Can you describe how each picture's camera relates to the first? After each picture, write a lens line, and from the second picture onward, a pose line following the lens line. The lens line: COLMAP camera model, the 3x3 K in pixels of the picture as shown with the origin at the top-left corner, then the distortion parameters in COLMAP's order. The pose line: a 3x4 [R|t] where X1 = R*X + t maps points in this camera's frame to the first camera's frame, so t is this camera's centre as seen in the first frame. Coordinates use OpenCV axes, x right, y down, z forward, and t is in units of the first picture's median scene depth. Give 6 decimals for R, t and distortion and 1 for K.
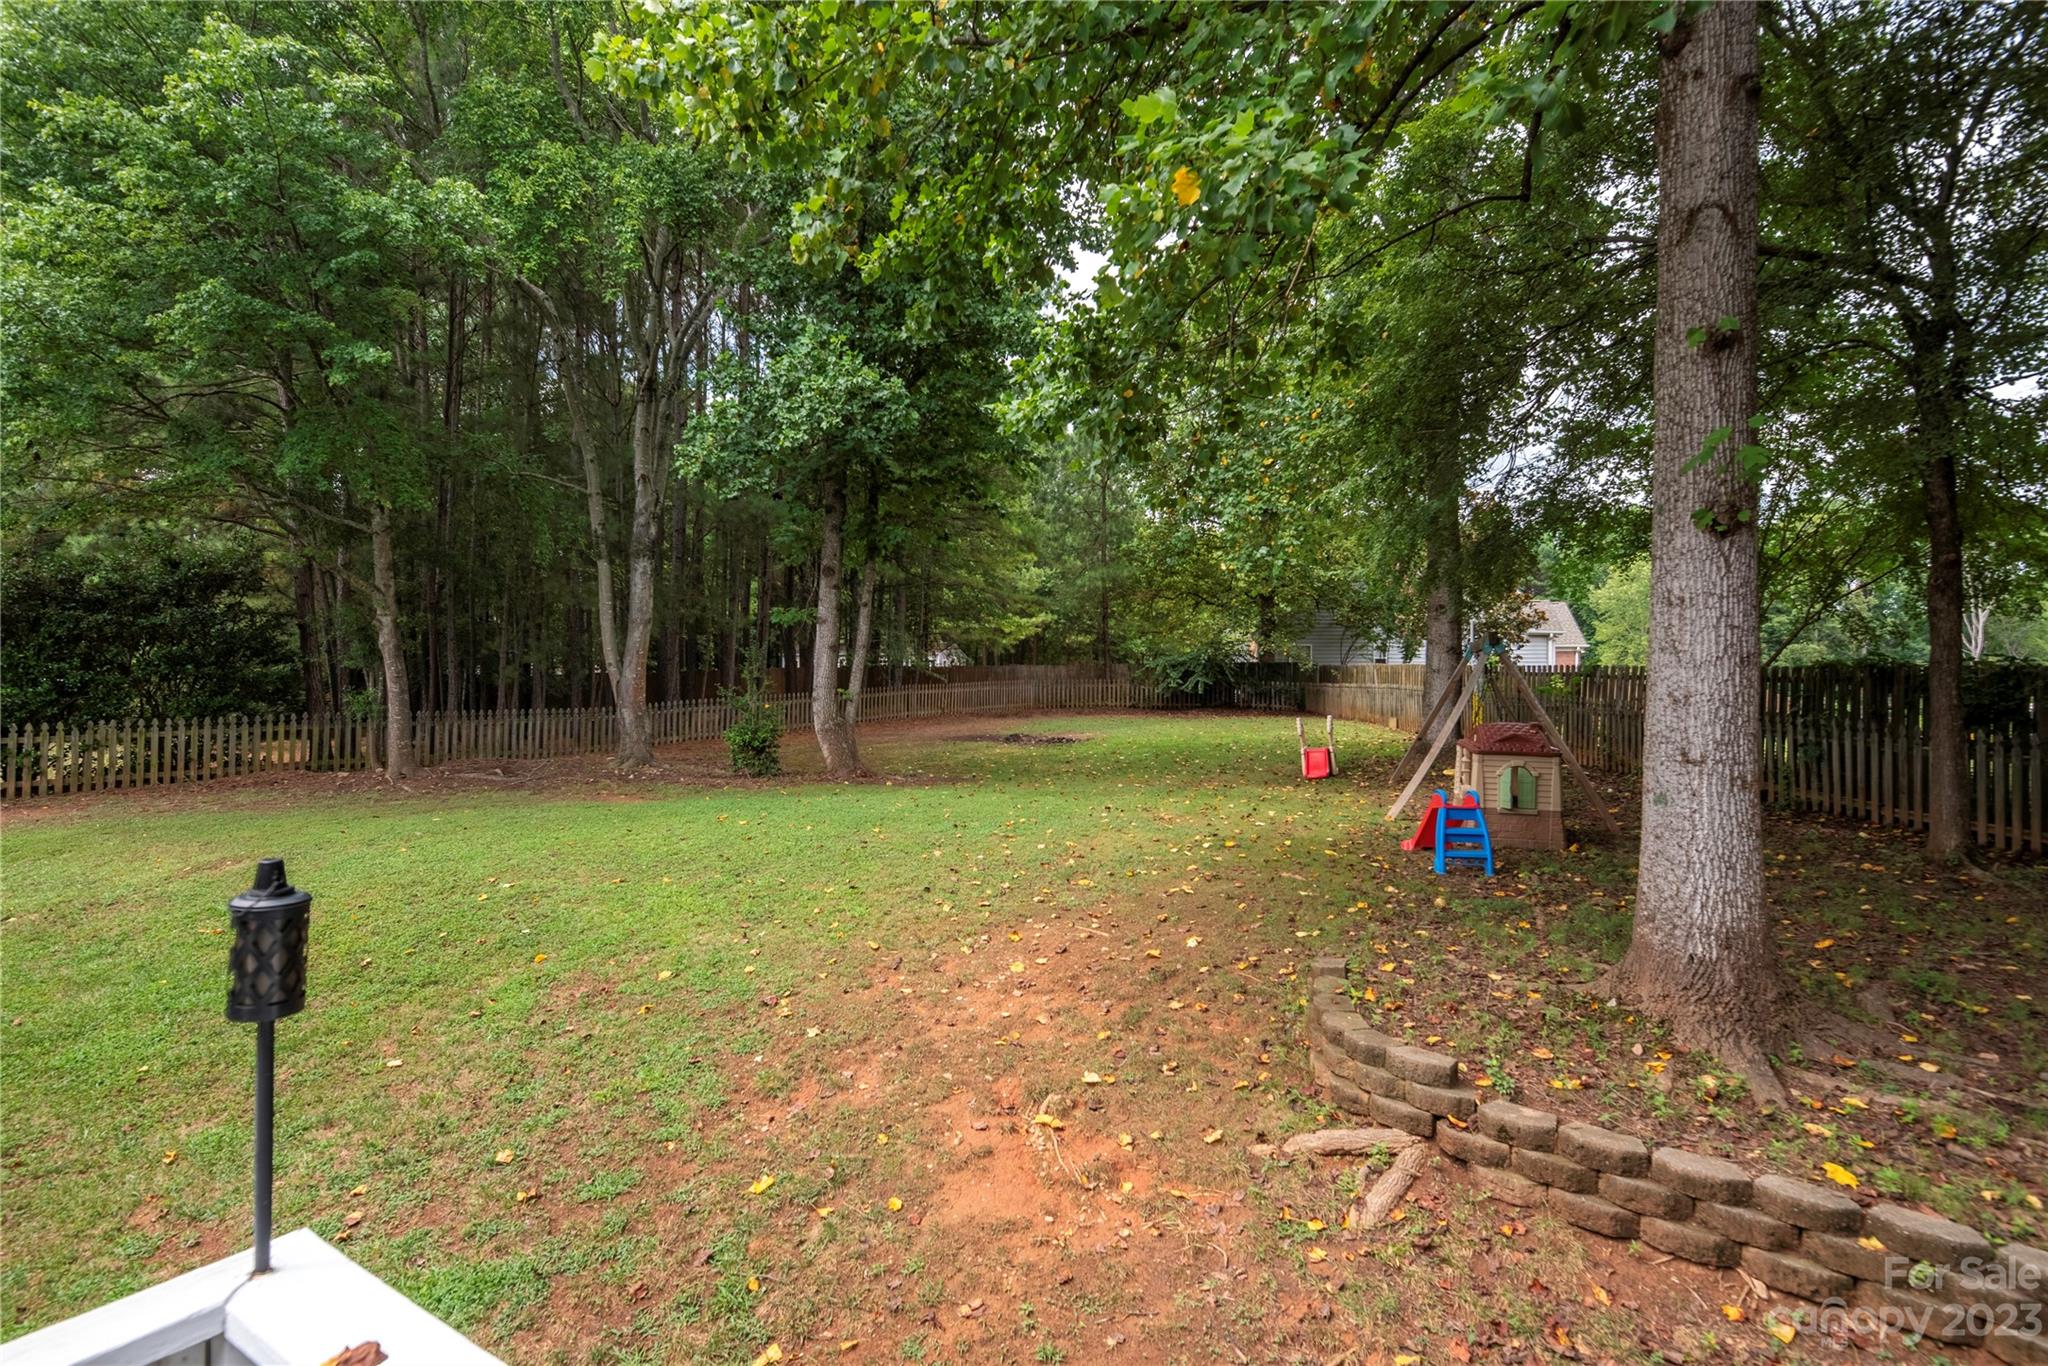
lens RADIAL K [[999.9, 0, 1030.9], [0, 999.9, 677.4], [0, 0, 1]] dist [0.014181, -0.000935]
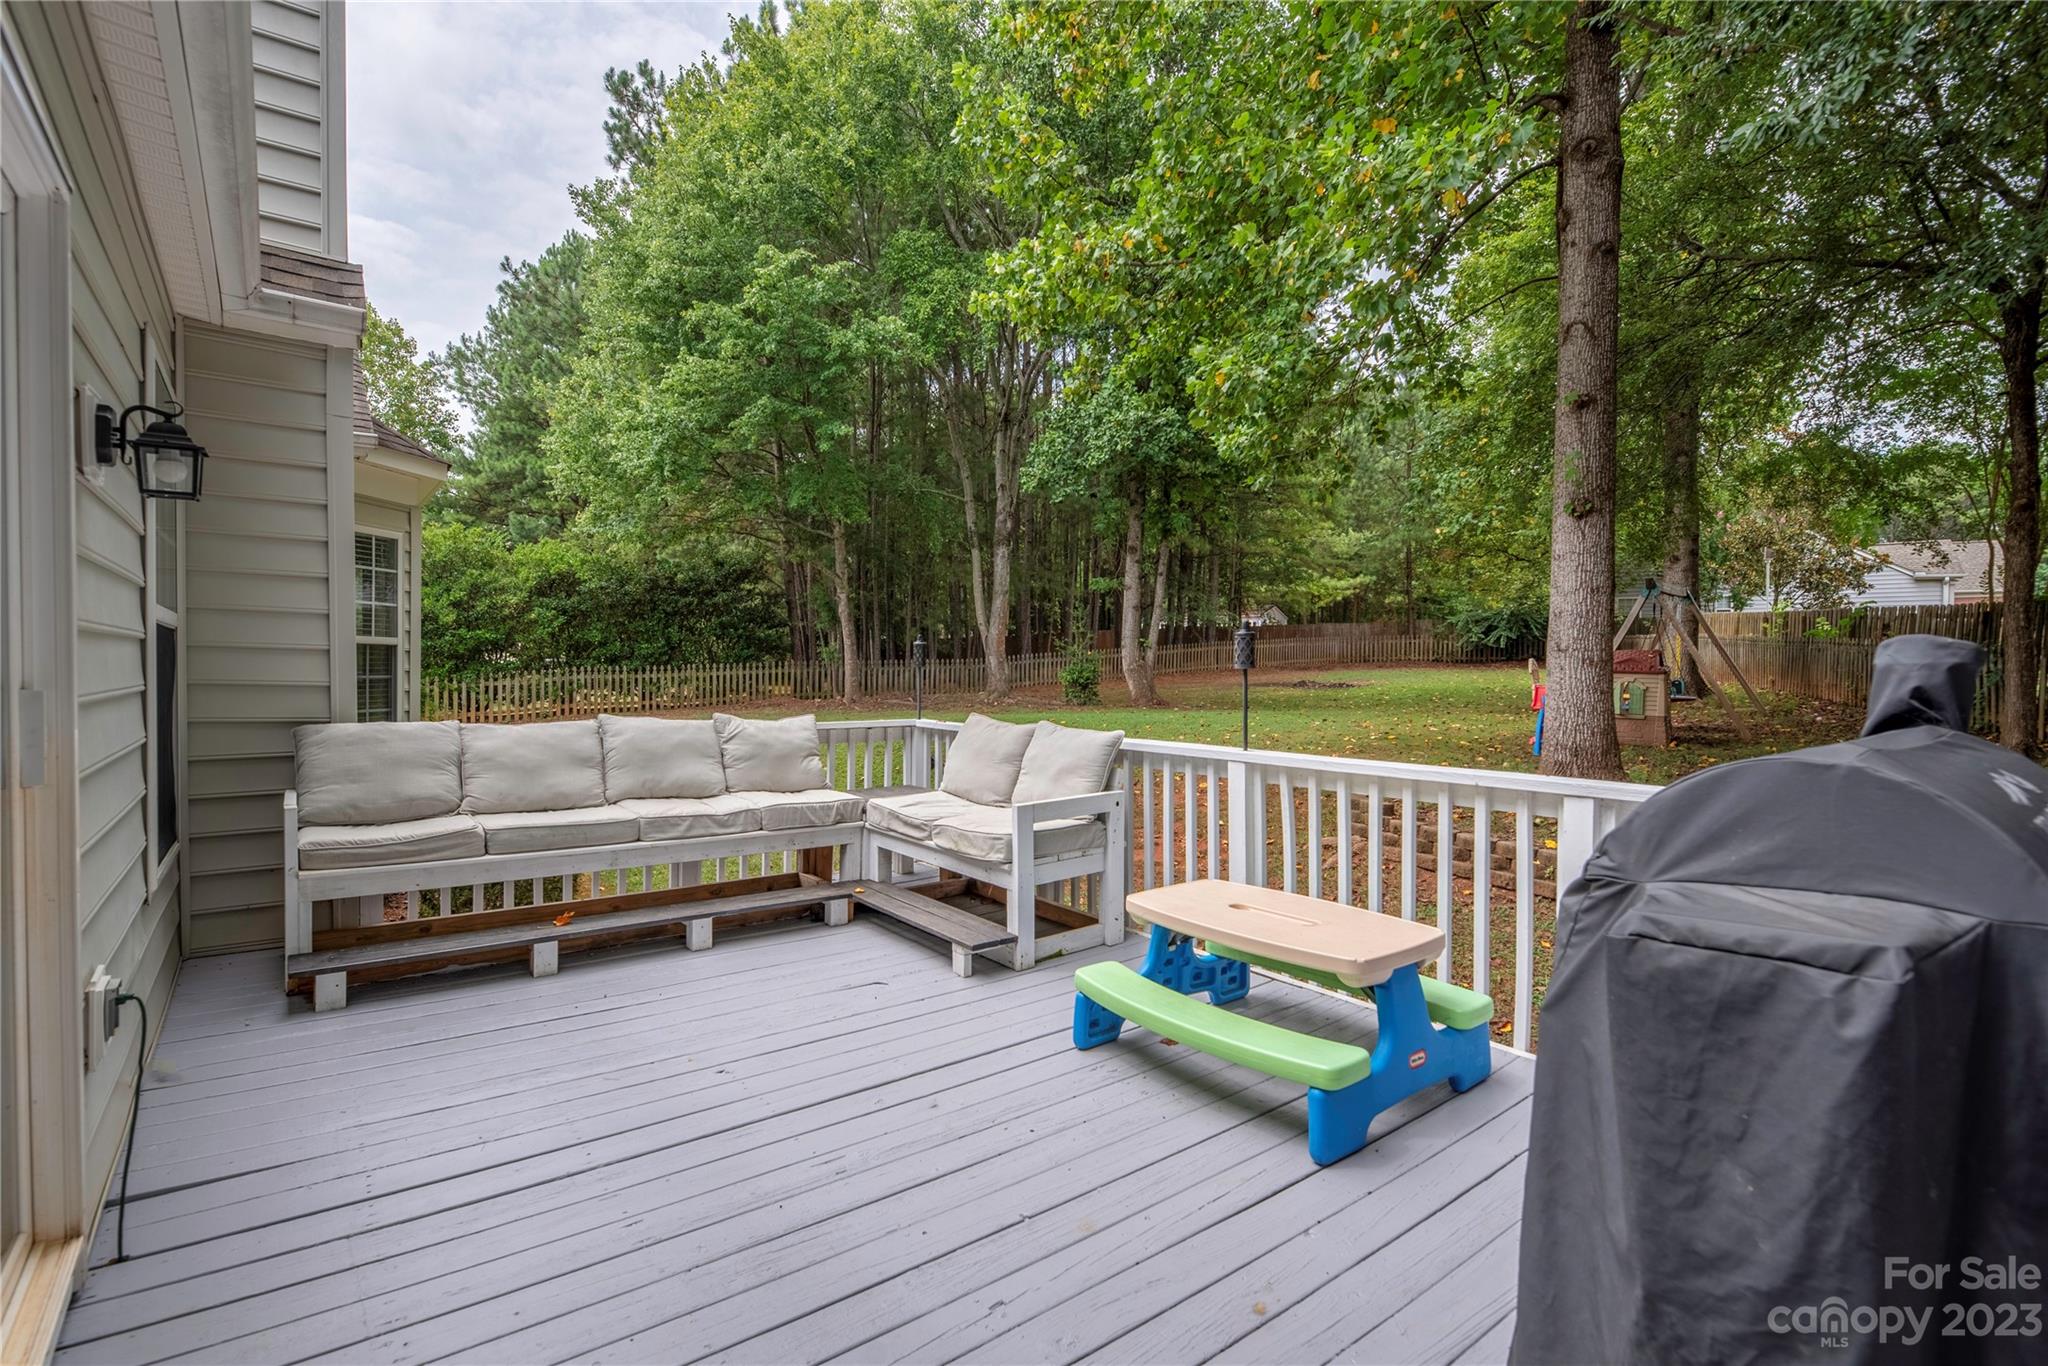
lens RADIAL K [[999.9, 0, 1030.9], [0, 999.9, 677.4], [0, 0, 1]] dist [0.014181, -0.000935]
pose [[0.940115, -0.000395, -0.340856, 0.118884], [0.011210, 0.999494, 0.029760, 0.020905], [0.340672, -0.031799, 0.939644, -0.283954]]
